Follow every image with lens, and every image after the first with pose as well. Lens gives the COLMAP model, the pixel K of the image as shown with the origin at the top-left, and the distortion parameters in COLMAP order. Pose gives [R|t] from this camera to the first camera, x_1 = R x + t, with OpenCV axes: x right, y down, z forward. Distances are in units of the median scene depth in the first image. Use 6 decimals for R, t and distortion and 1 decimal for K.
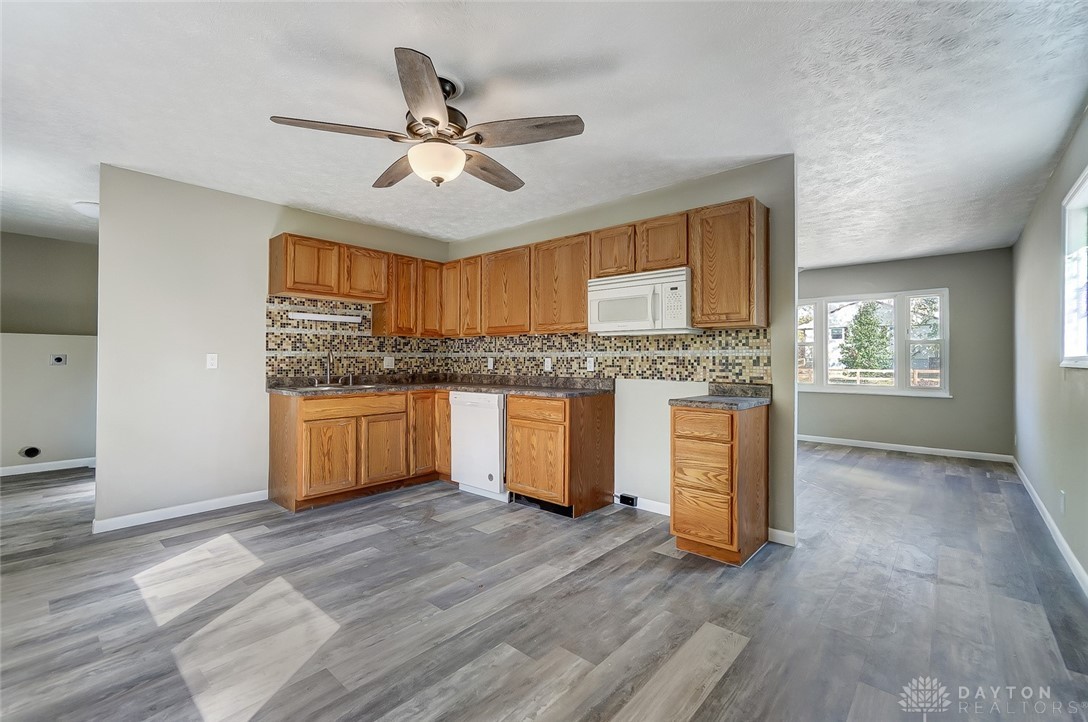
lens RADIAL K [[474.5, 0, 543.1], [0, 474.5, 354.8], [0, 0, 1]] dist [-0.008208, 0.003787]
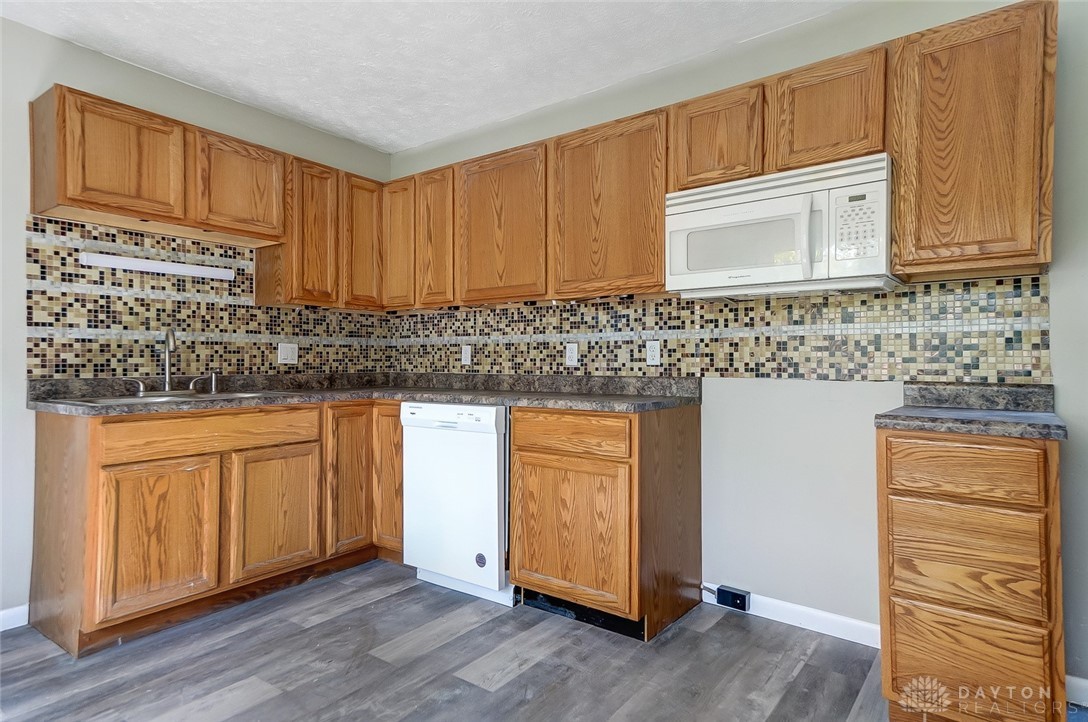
lens RADIAL K [[611.3, 0, 544.2], [0, 611.3, 355.1], [0, 0, 1]] dist [0.060320, 0.000577]
pose [[0.997115, -0.001892, 0.075885, -0.094086], [0.001838, 0.999998, 0.000790, 0.023925], [-0.075886, -0.000648, 0.997116, 0.300199]]
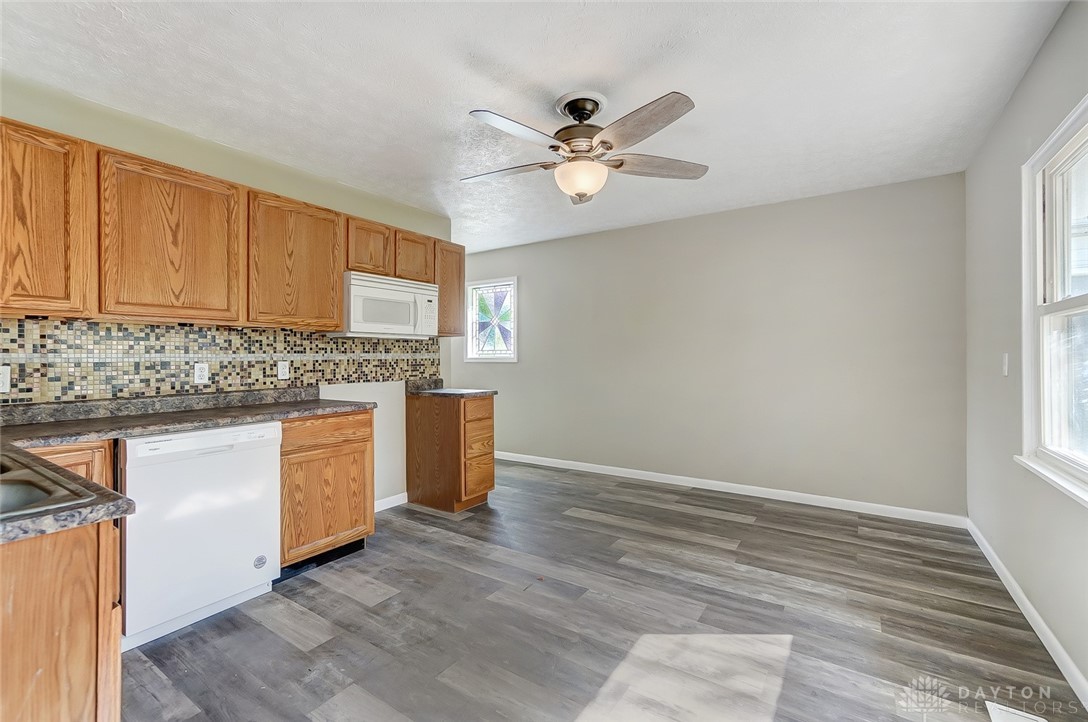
lens RADIAL K [[474.5, 0, 528.0], [0, 474.5, 356.8], [0, 0, 1]] dist [-0.008208, 0.003787]
pose [[-0.118057, -0.003950, 0.992999, -0.770575], [-0.004190, 0.999985, 0.003480, -0.006484], [-0.992998, -0.003750, -0.118072, 0.756216]]
